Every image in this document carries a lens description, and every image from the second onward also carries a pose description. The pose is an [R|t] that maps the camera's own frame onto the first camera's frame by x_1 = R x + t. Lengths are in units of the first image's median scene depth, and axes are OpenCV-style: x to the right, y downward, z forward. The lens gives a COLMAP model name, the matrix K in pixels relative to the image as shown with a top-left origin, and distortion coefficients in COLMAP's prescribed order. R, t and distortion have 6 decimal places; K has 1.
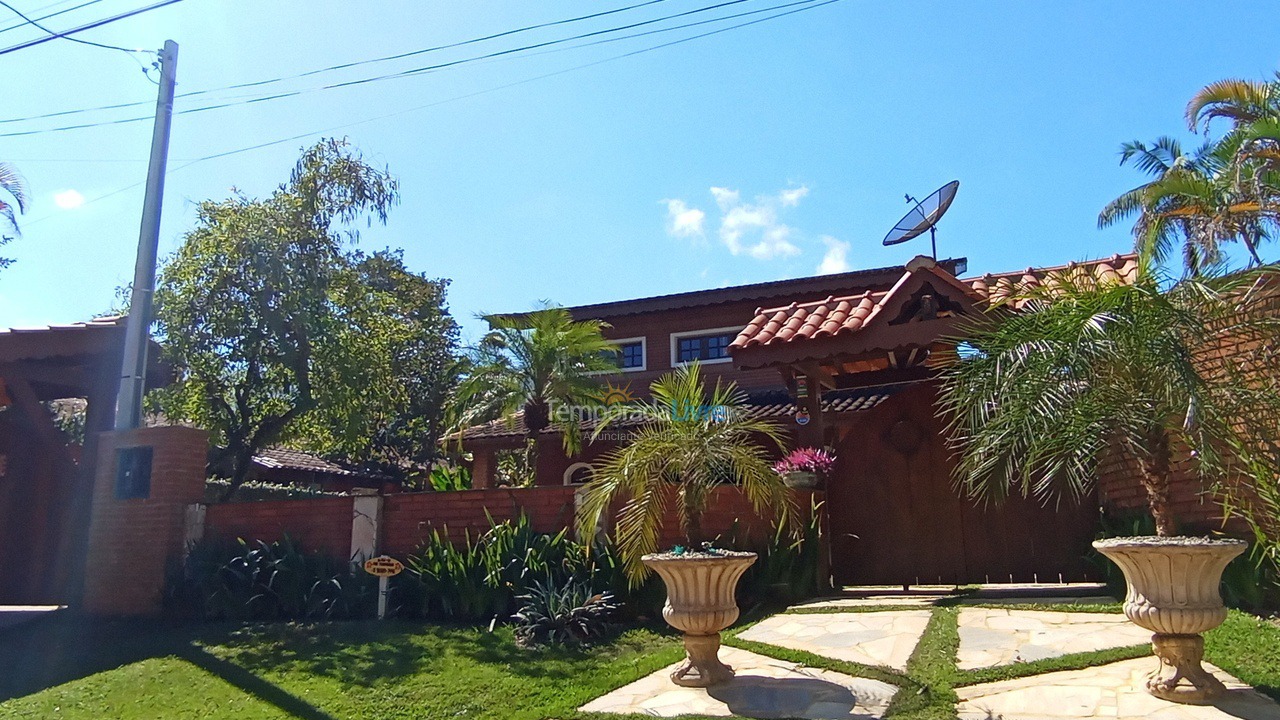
lens RADIAL K [[950.3, 0, 645.7], [0, 950.3, 344.8], [0, 0, 1]] dist [-0.063730, 0.061958]
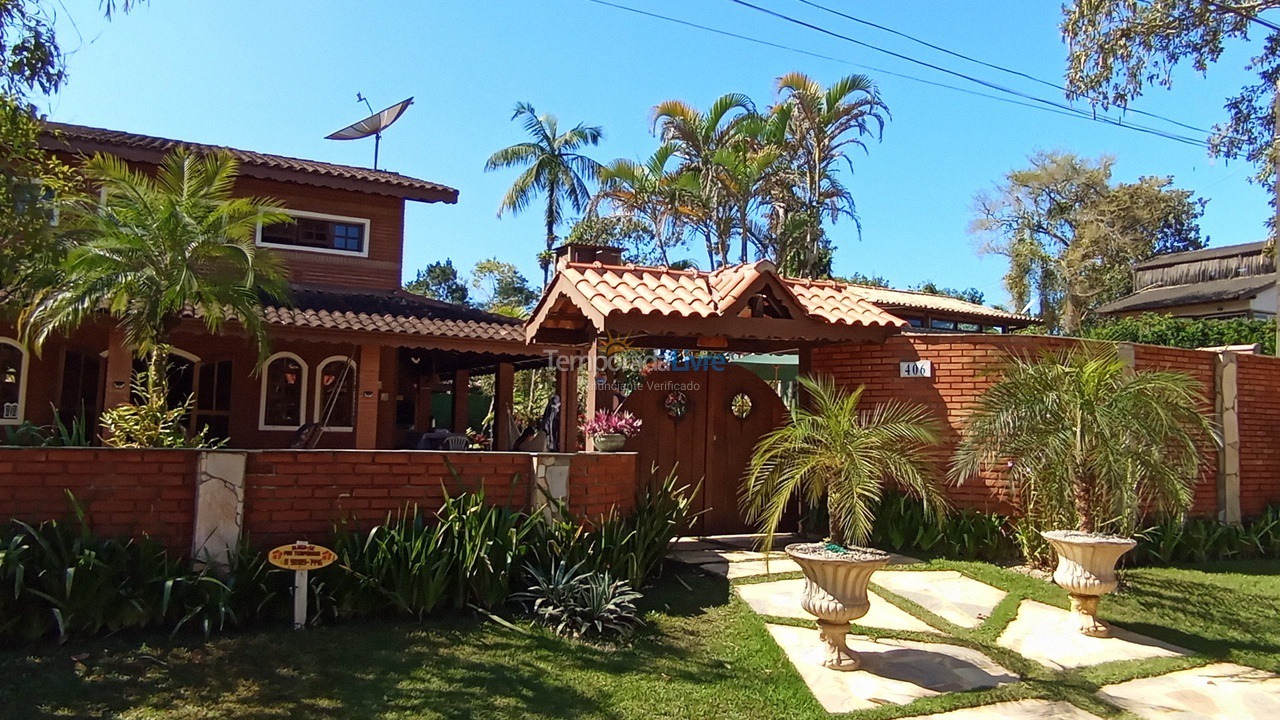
lens RADIAL K [[950.3, 0, 645.7], [0, 950.3, 344.8], [0, 0, 1]] dist [-0.063730, 0.061958]
pose [[0.632836, 0.104031, 0.767266, -0.724094], [-0.202488, 0.978683, 0.034315, -0.004173], [-0.747340, -0.177078, 0.640411, 0.384704]]
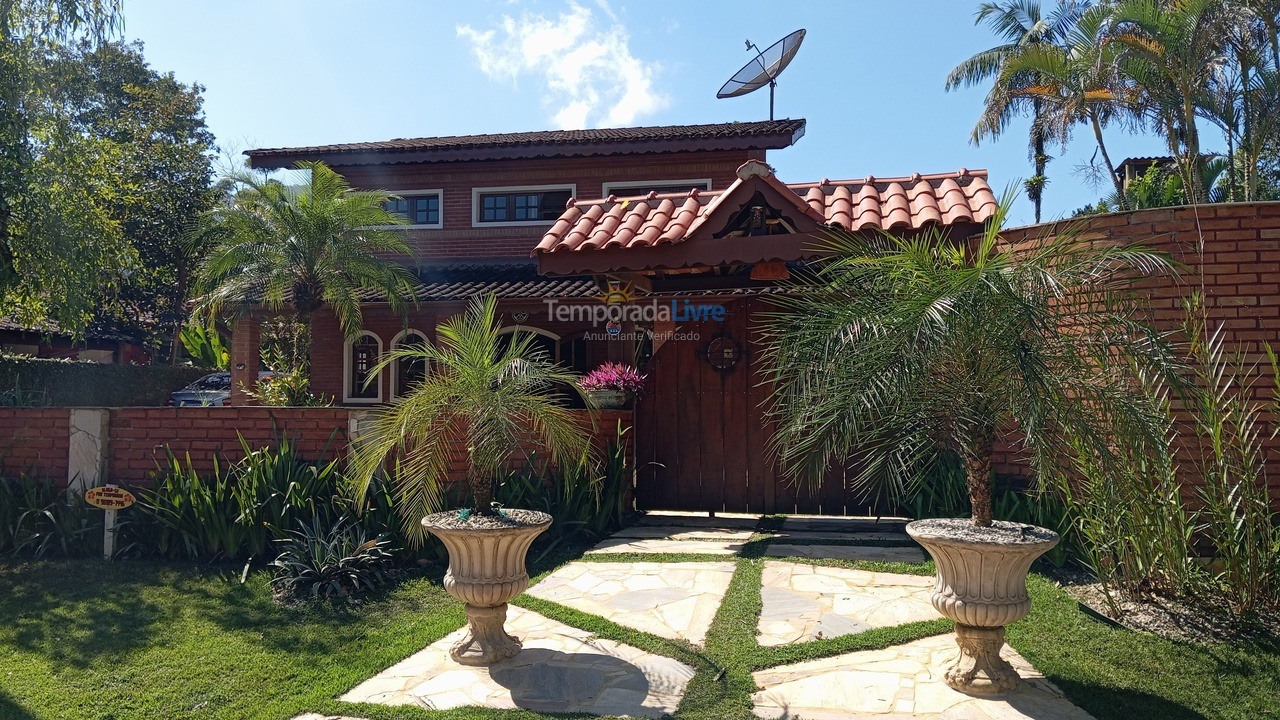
lens RADIAL K [[1038.4, 0, 637.2], [0, 1038.4, 371.5], [0, 0, 1]] dist [0.081812, -0.156019]
pose [[0.982557, 0.026639, 0.184043, 0.008396], [-0.060441, 0.981701, 0.180582, -0.075654], [-0.175864, -0.188556, 0.966188, 0.040143]]
